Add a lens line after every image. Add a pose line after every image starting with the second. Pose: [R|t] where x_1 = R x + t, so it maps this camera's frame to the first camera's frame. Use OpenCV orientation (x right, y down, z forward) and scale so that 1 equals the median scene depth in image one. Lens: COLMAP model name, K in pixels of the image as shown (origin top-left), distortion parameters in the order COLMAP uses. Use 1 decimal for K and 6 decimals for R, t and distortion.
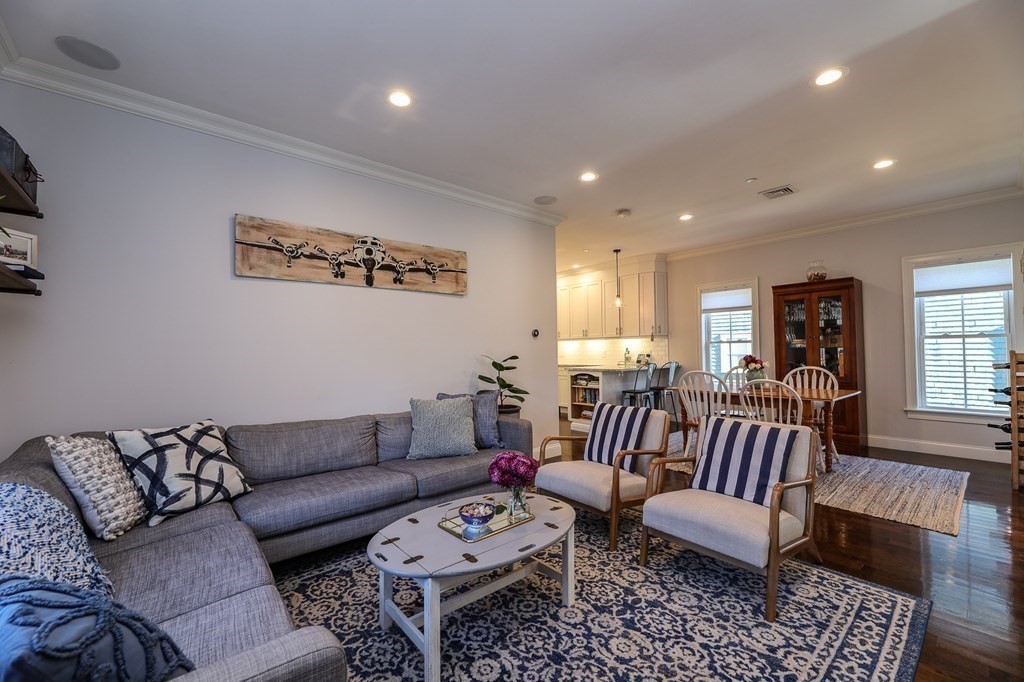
lens RADIAL K [[414.6, 0, 514.4], [0, 414.6, 342.1], [0, 0, 1]] dist [-0.002471, -0.001050]
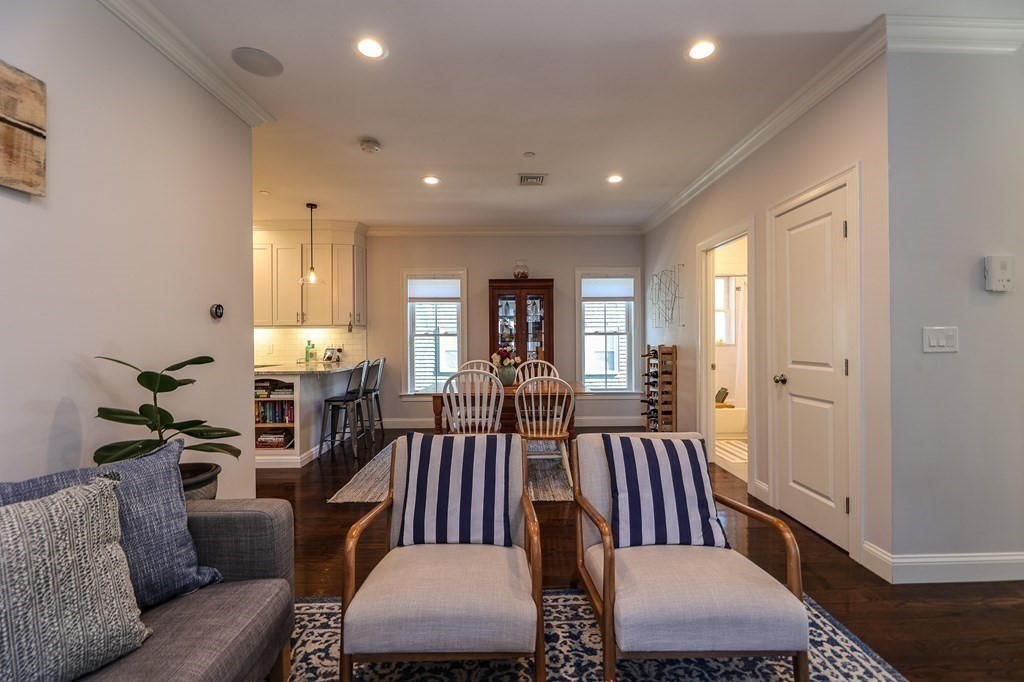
lens RADIAL K [[414.6, 0, 512.7], [0, 414.6, 341.0], [0, 0, 1]] dist [-0.002471, -0.001050]
pose [[0.641403, 0.006583, 0.767176, -0.103999], [-0.017564, 0.999827, 0.006105, 0.005669], [-0.767003, -0.017391, 0.641408, 0.348059]]
